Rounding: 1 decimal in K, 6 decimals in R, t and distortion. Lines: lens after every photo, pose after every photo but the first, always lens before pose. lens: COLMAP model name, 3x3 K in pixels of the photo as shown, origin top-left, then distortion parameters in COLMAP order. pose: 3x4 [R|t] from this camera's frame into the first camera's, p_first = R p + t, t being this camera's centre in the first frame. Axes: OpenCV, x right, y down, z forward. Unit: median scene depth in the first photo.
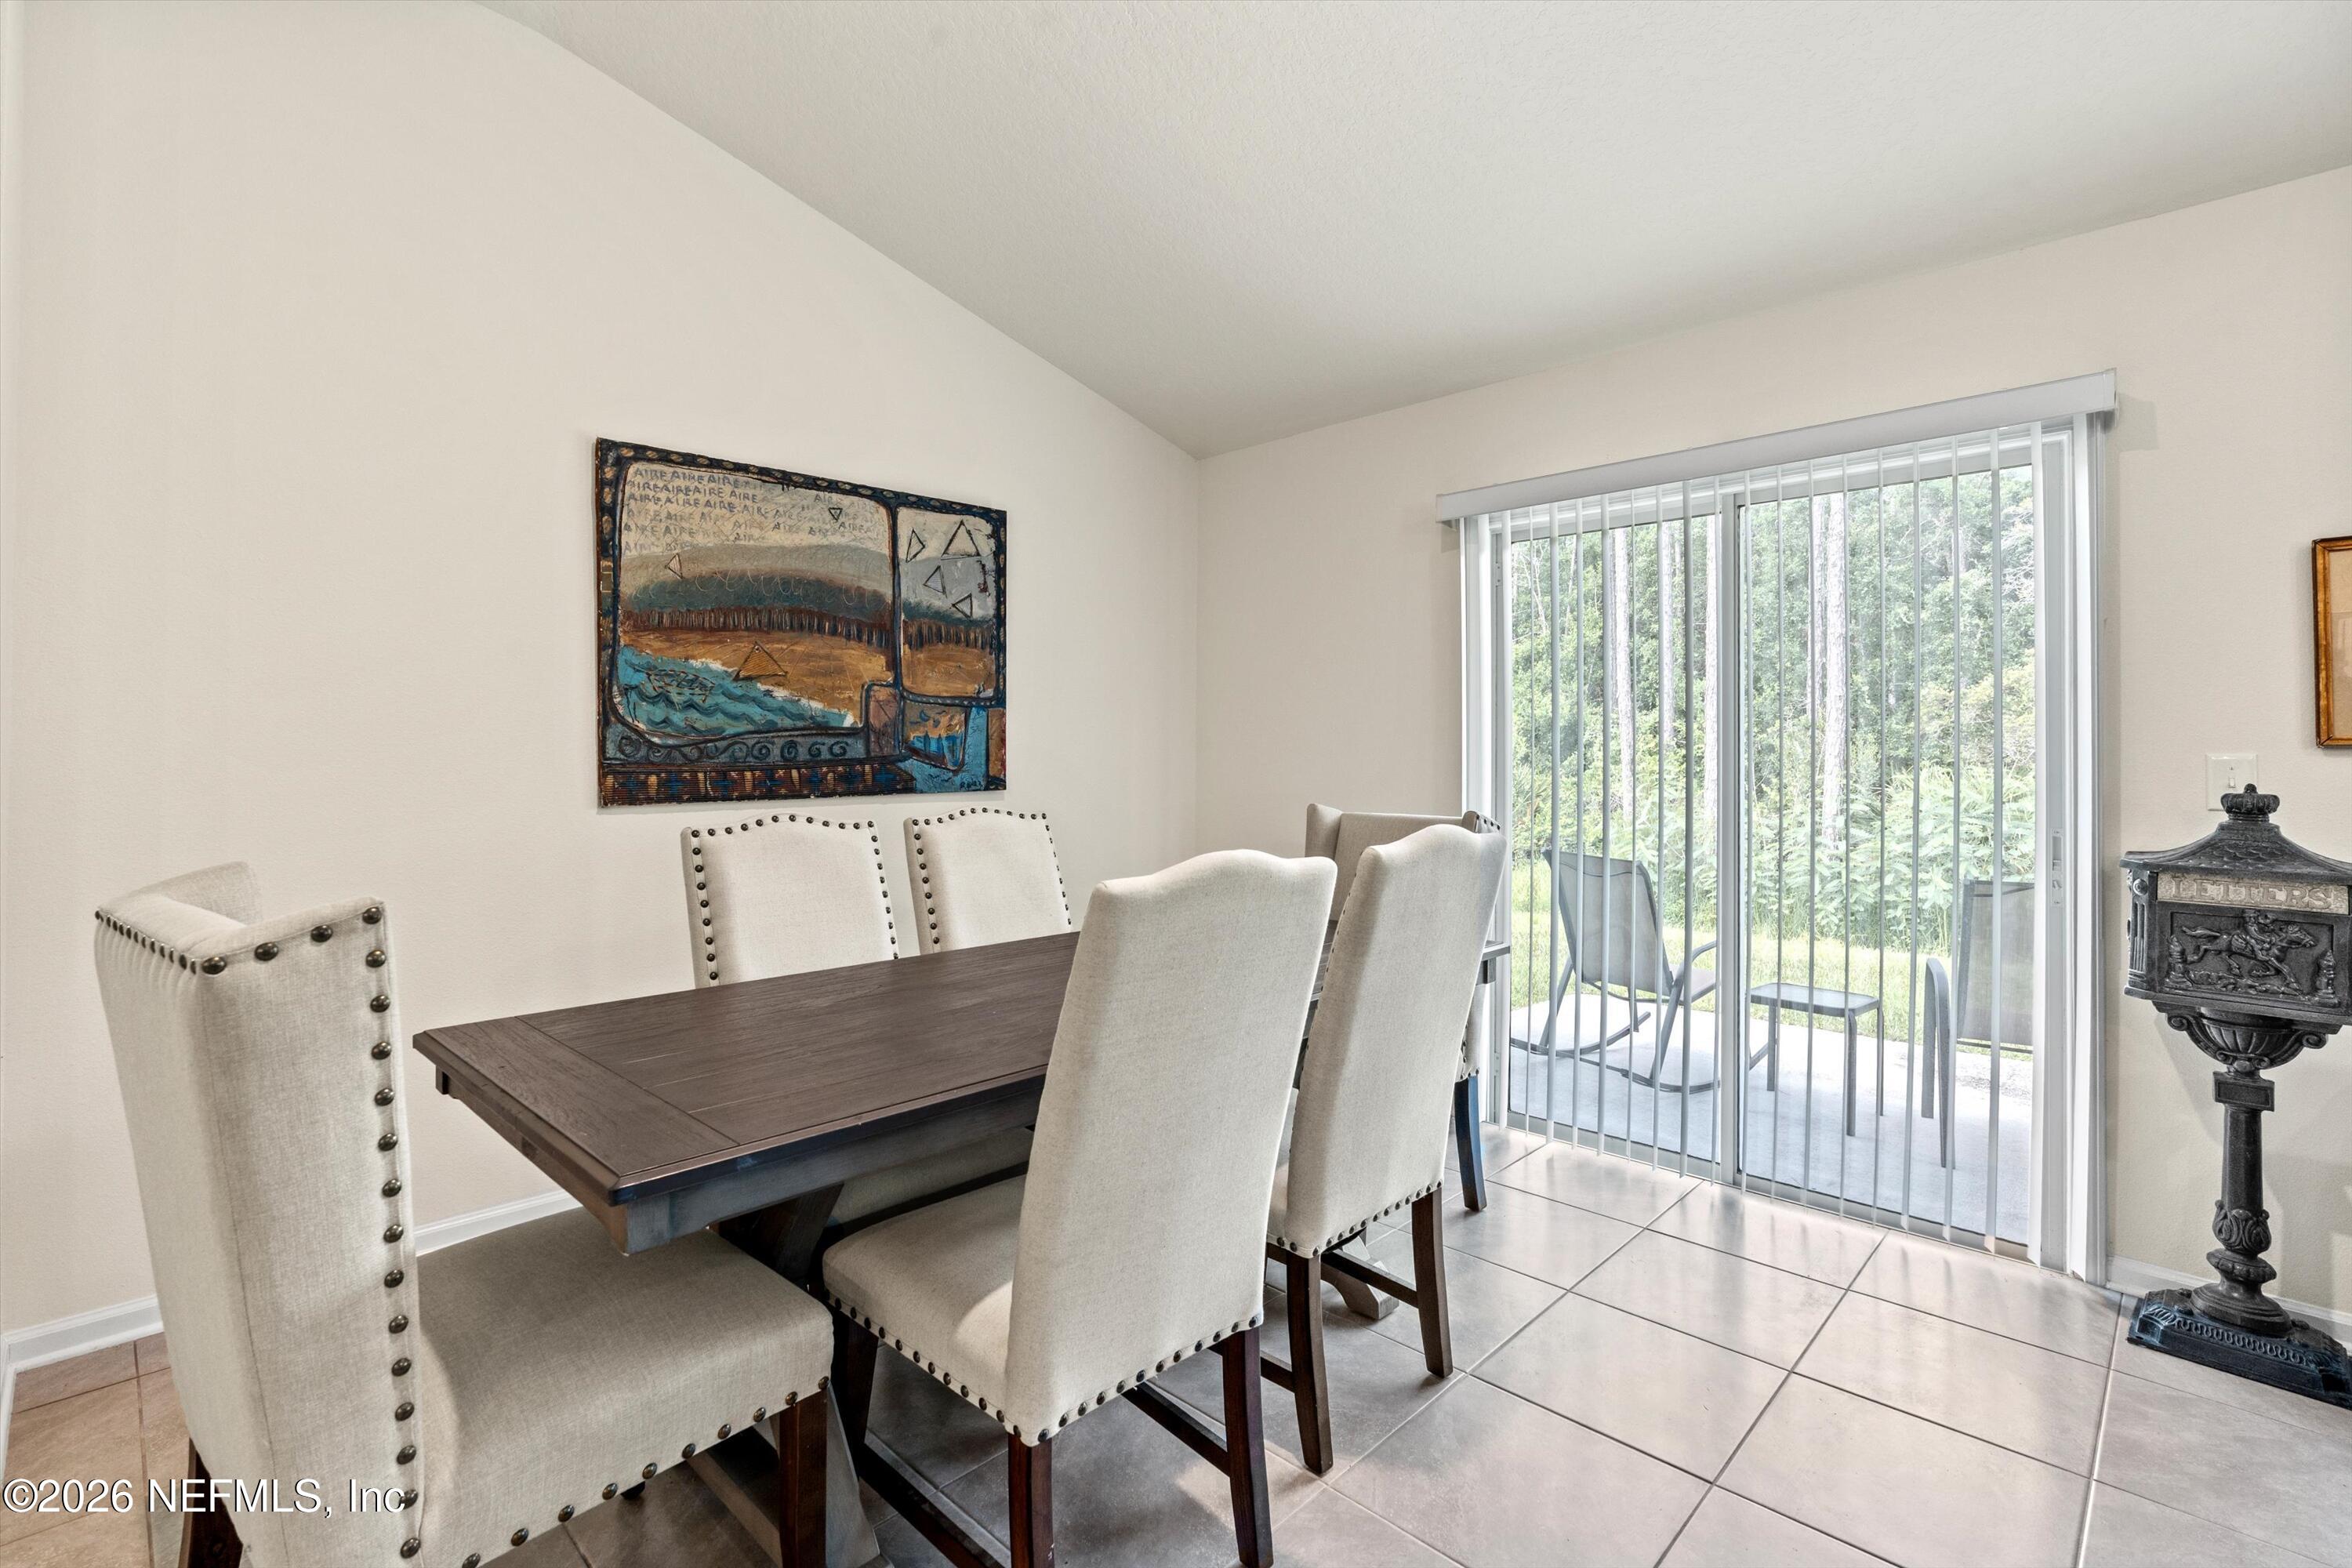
lens RADIAL K [[1074.2, 0, 1200.3], [0, 1074.2, 736.0], [0, 0, 1]] dist [-0.003297, -0.000804]
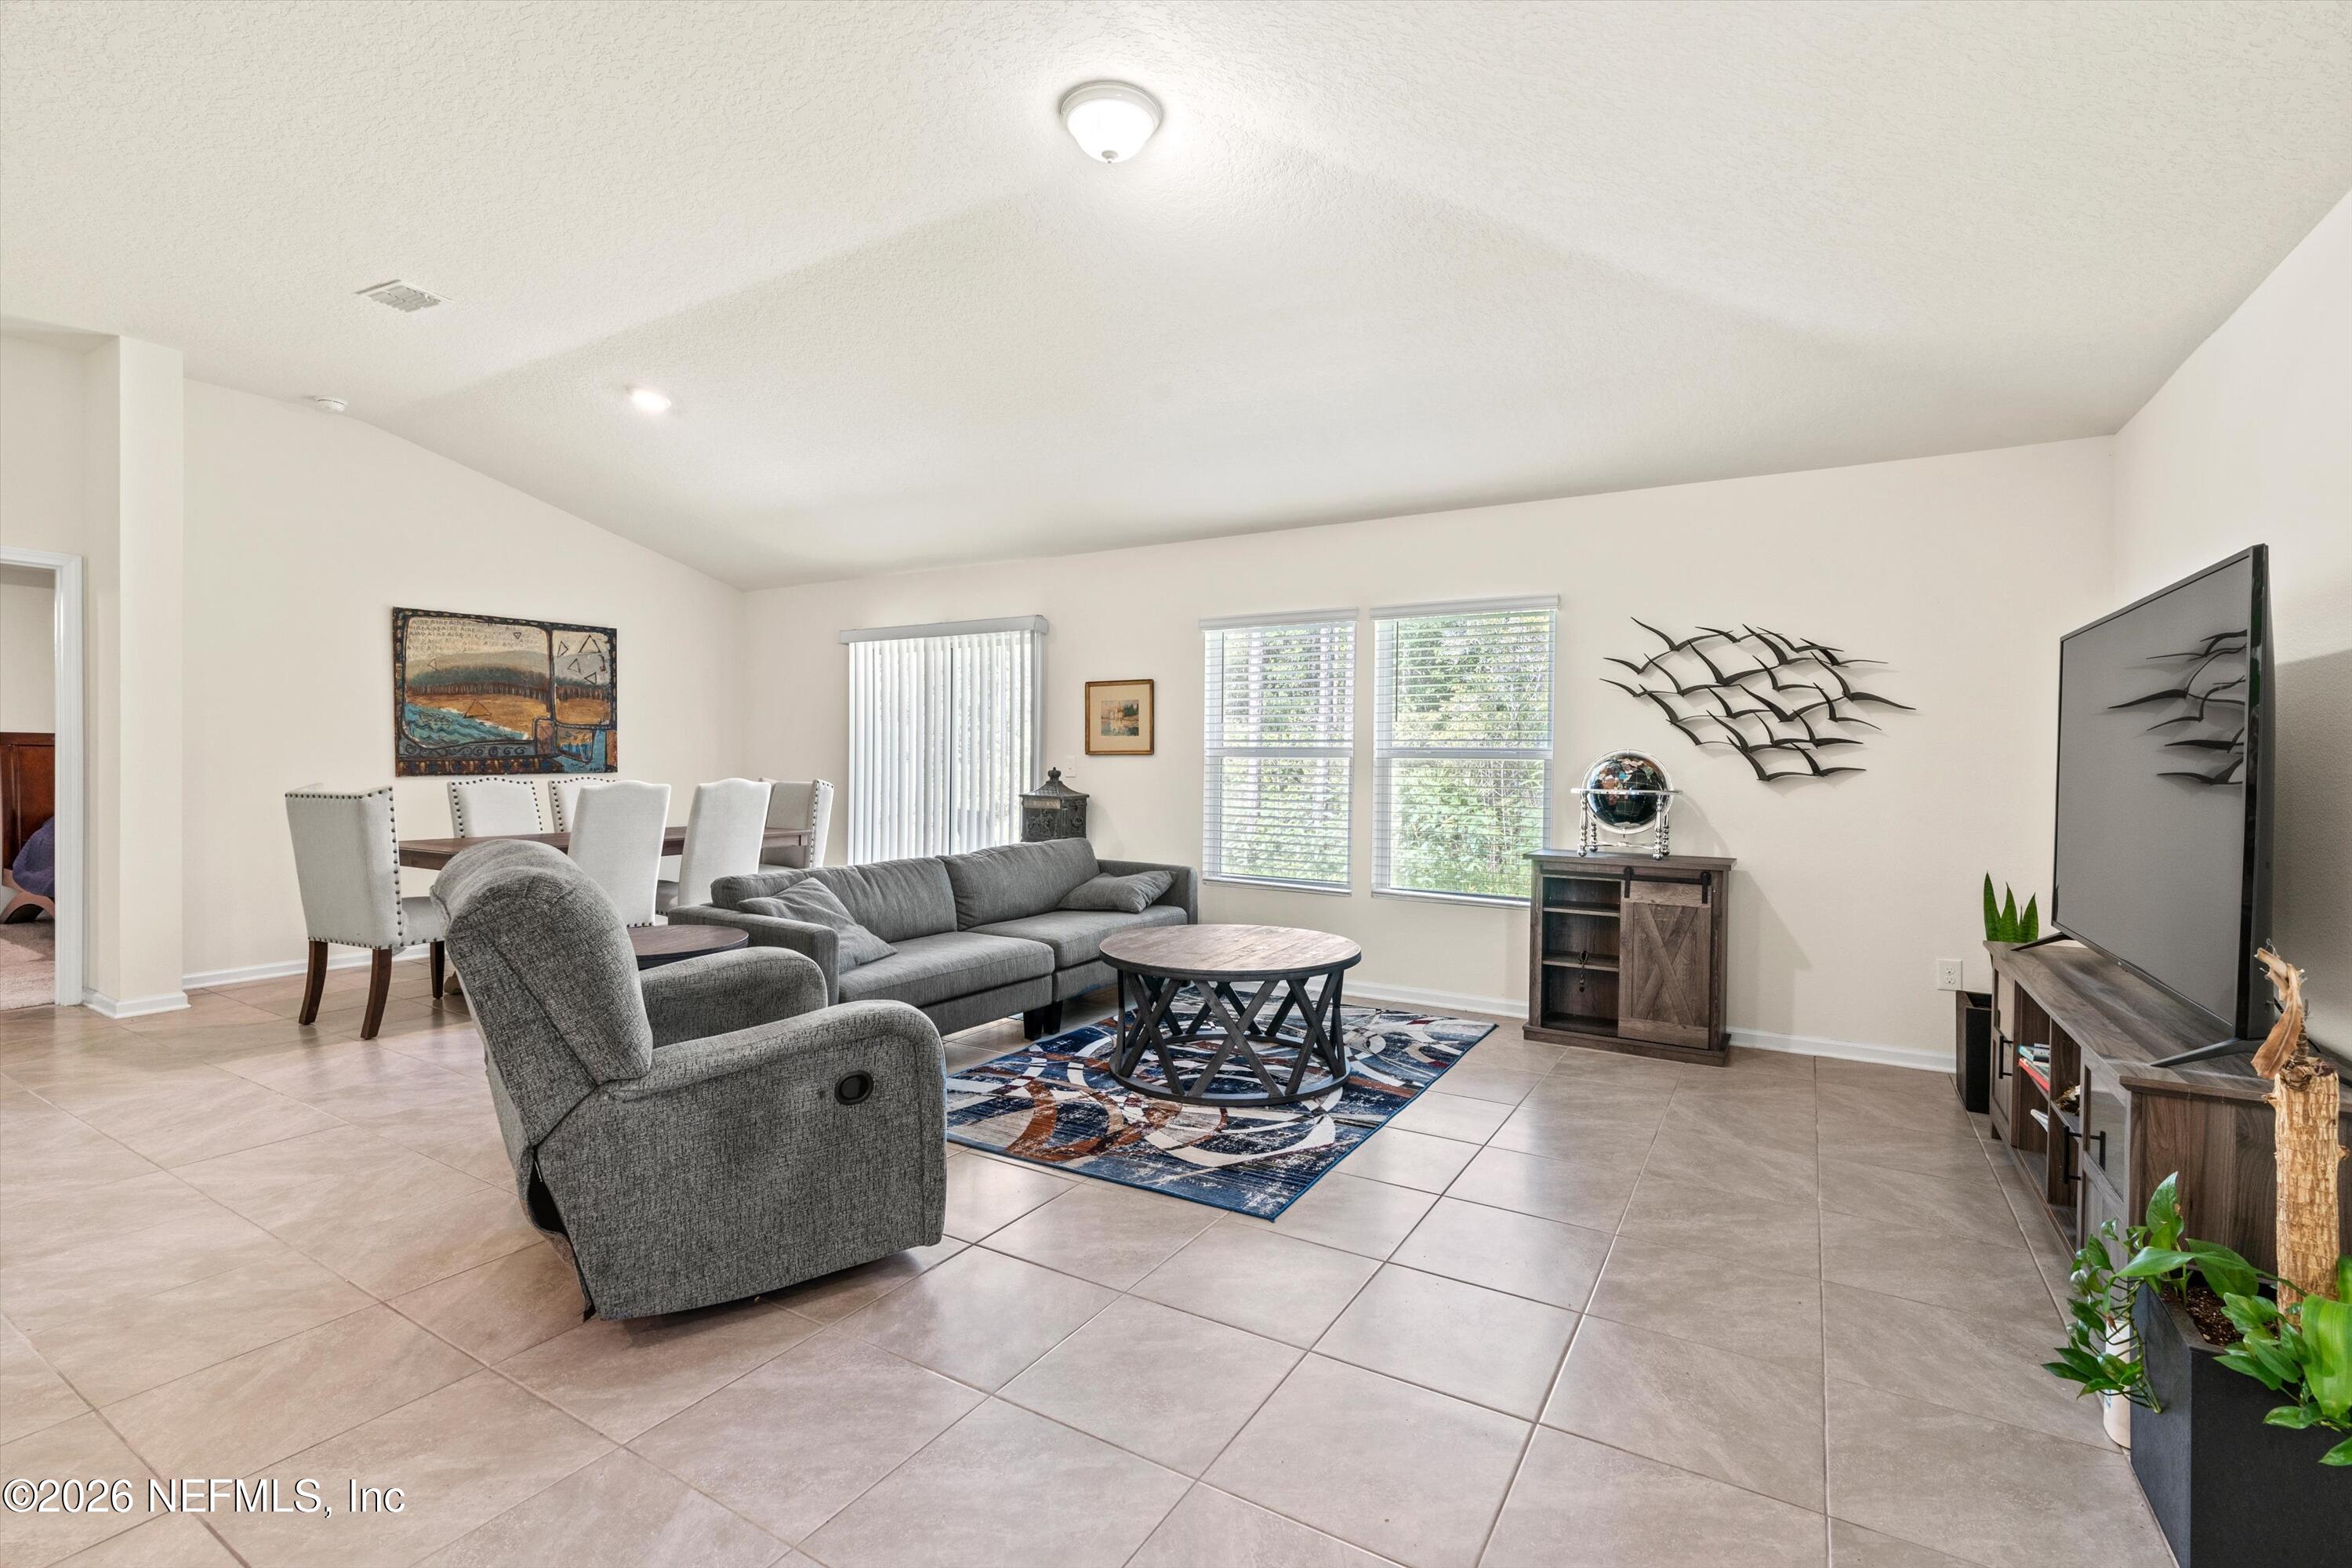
lens RADIAL K [[1049.8, 0, 1178.0], [0, 1049.8, 766.3], [0, 0, 1]] dist [0.000893, 0.000099]
pose [[0.976792, 0.003891, 0.214156, 0.510316], [-0.009446, 0.999645, 0.024921, -0.022050], [-0.213983, -0.026366, 0.976482, -1.358004]]
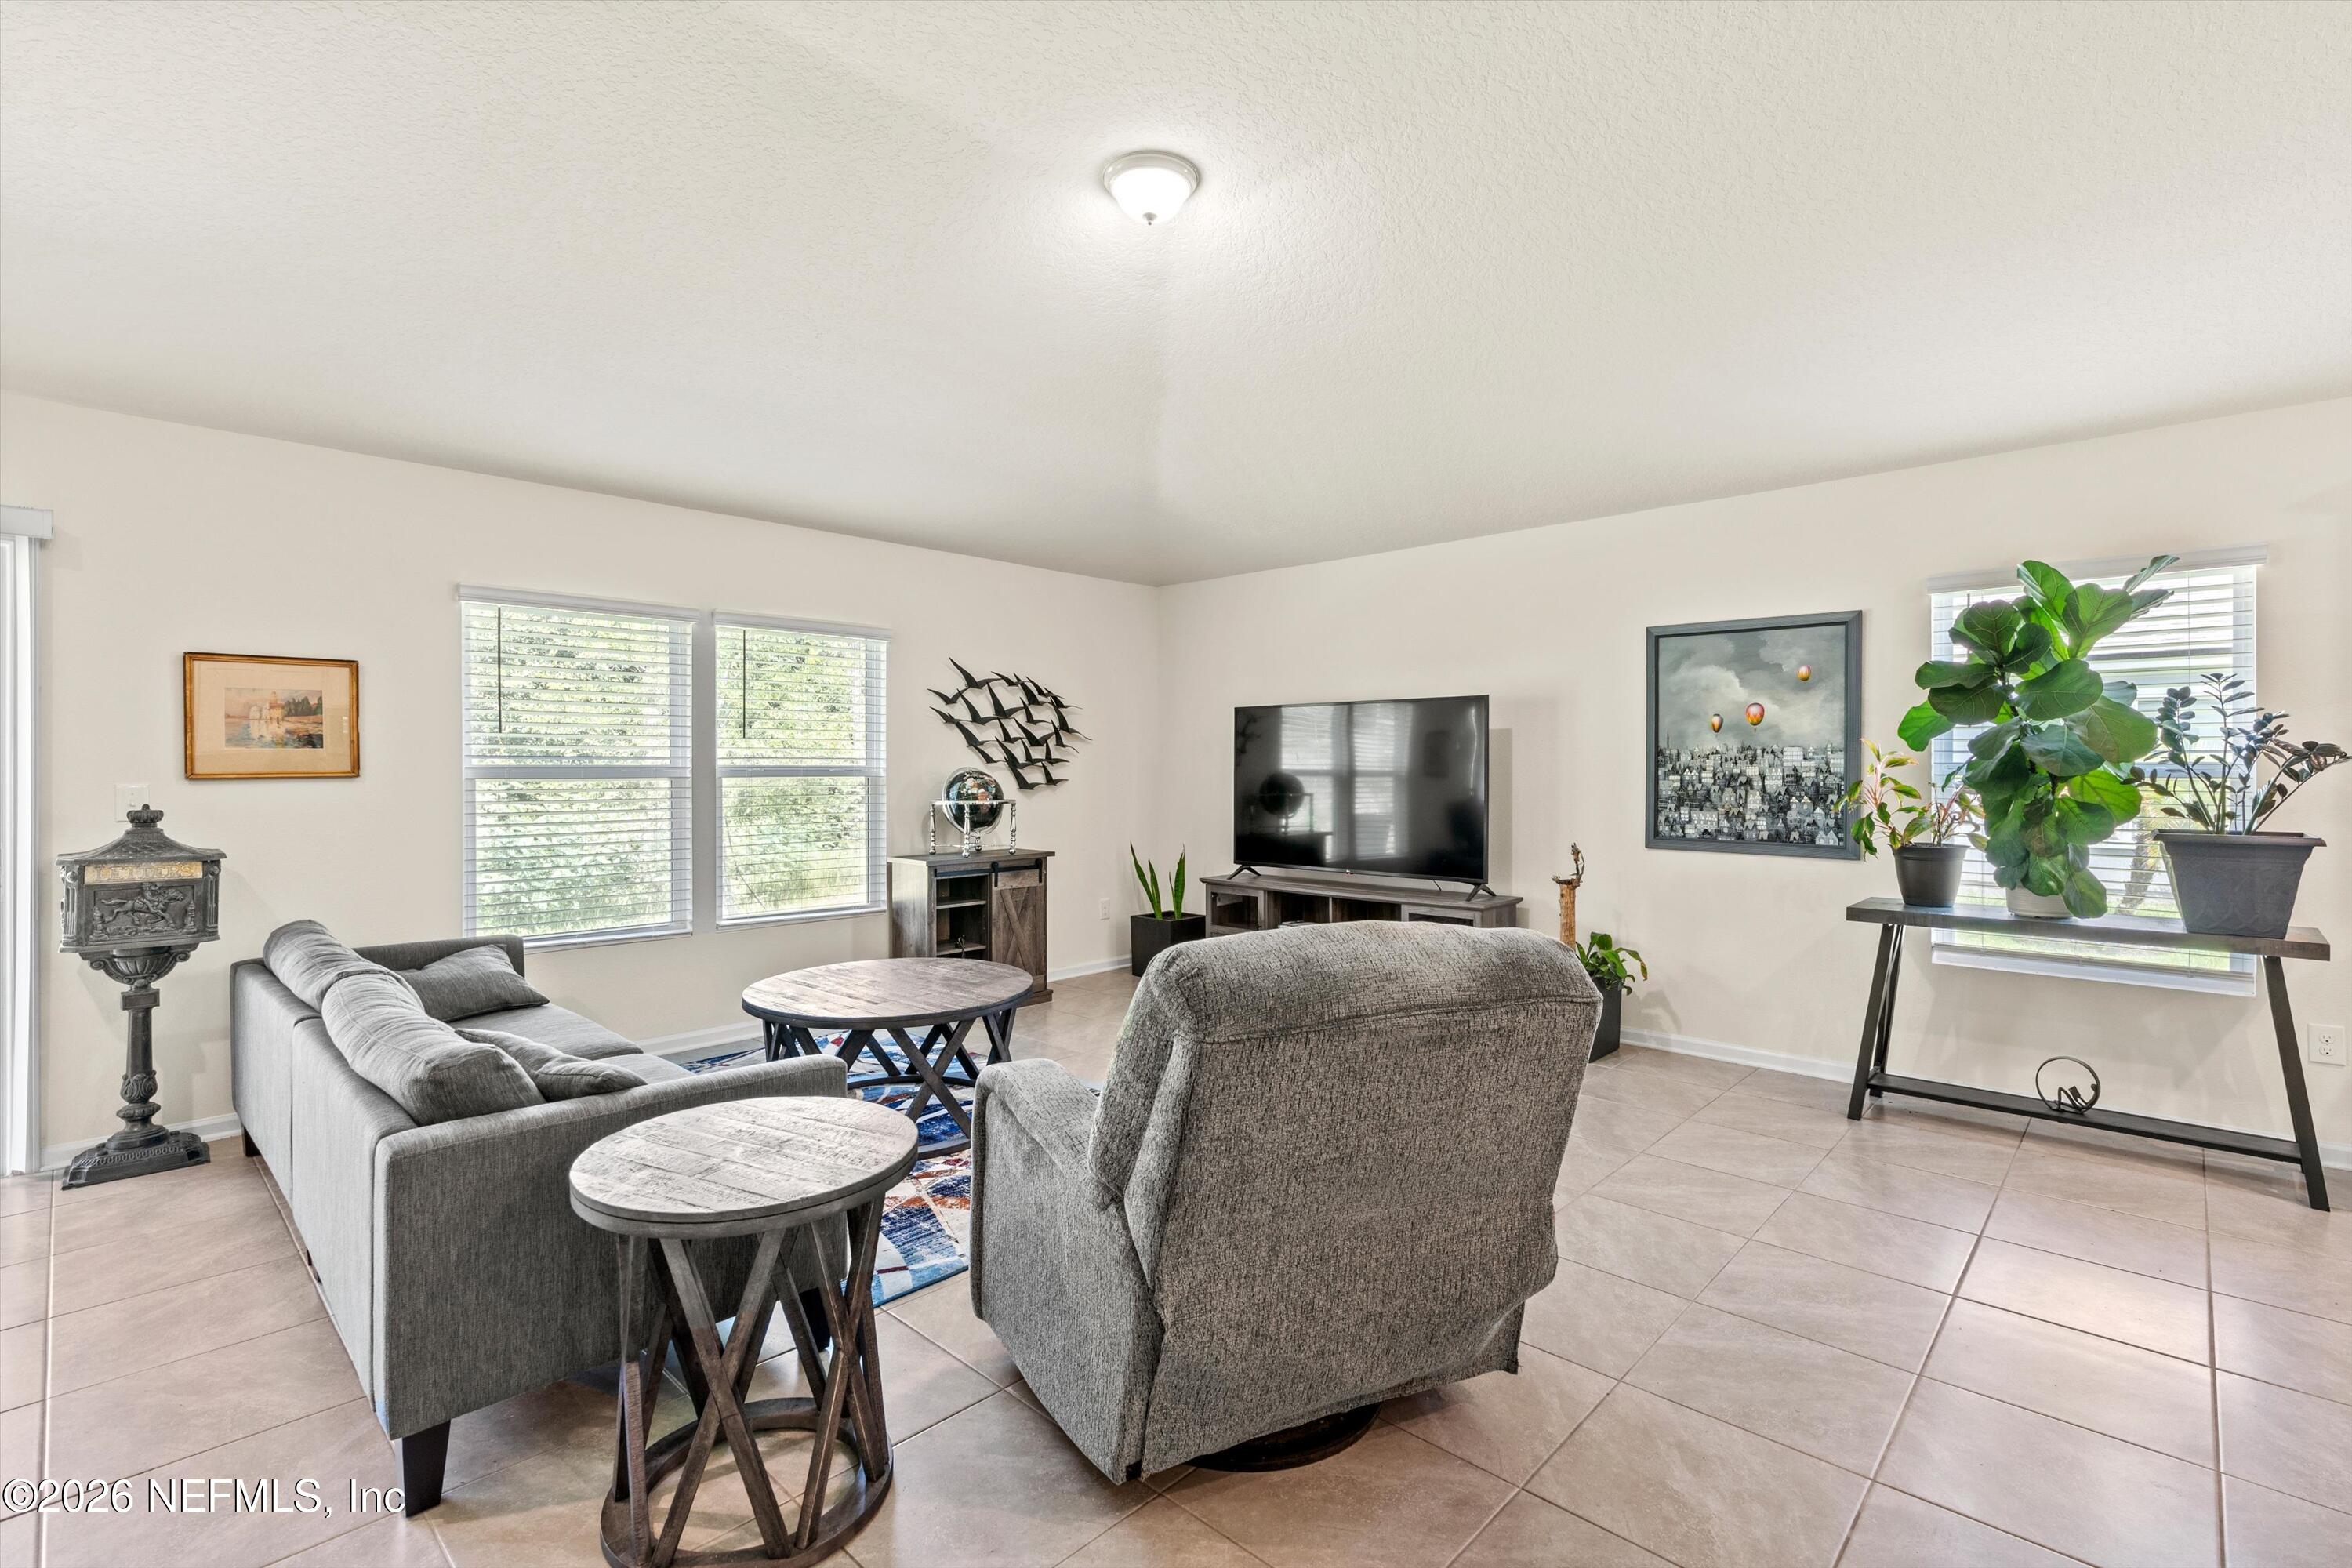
lens RADIAL K [[1077.6, 0, 1170.8], [0, 1077.6, 769.8], [0, 0, 1]] dist [-0.003153, -0.000307]
pose [[0.017123, -0.009509, 0.999808, -0.422963], [-0.015880, 0.999826, 0.009781, -0.032978], [-0.999727, -0.016044, 0.016969, -0.394875]]
